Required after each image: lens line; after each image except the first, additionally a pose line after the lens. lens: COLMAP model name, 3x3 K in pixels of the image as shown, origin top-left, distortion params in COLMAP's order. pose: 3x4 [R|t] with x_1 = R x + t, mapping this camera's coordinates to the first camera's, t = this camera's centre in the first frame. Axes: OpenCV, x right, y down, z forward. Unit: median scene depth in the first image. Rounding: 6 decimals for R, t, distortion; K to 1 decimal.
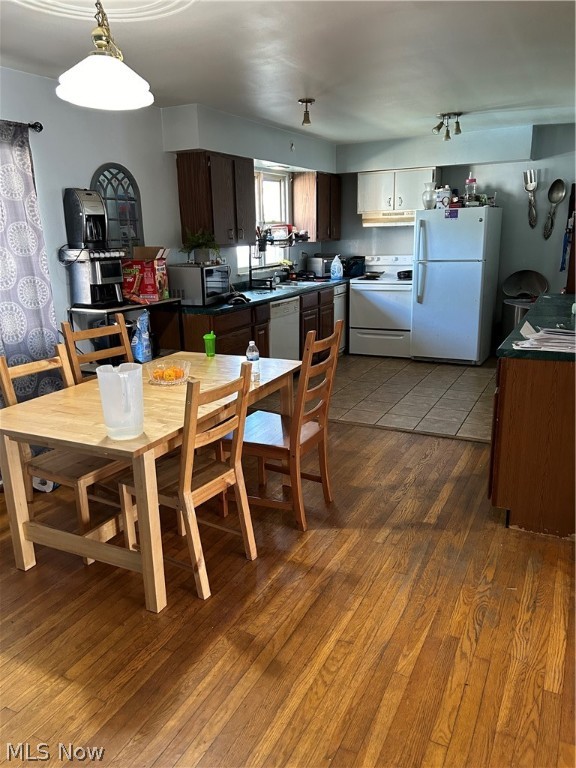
lens RADIAL K [[567.7, 0, 288.0], [0, 567.7, 384.0], [0, 0, 1]] dist [-0.002233, -0.009979]
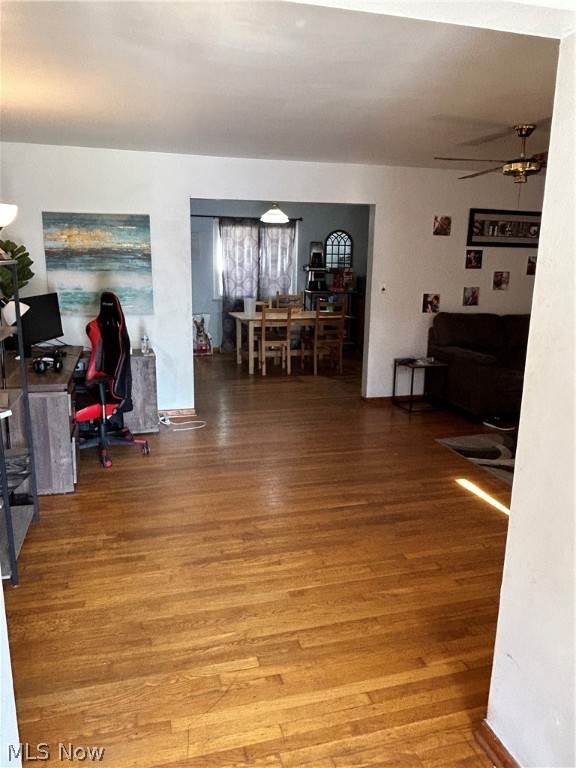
lens RADIAL K [[561.6, 0, 288.0], [0, 561.6, 384.0], [0, 0, 1]] dist [0.003945, -0.008128]
pose [[0.649527, 0.196378, -0.734541, 1.587899], [-0.218520, 0.973527, 0.067041, 0.125862], [0.728260, 0.116967, 0.675245, -0.710055]]
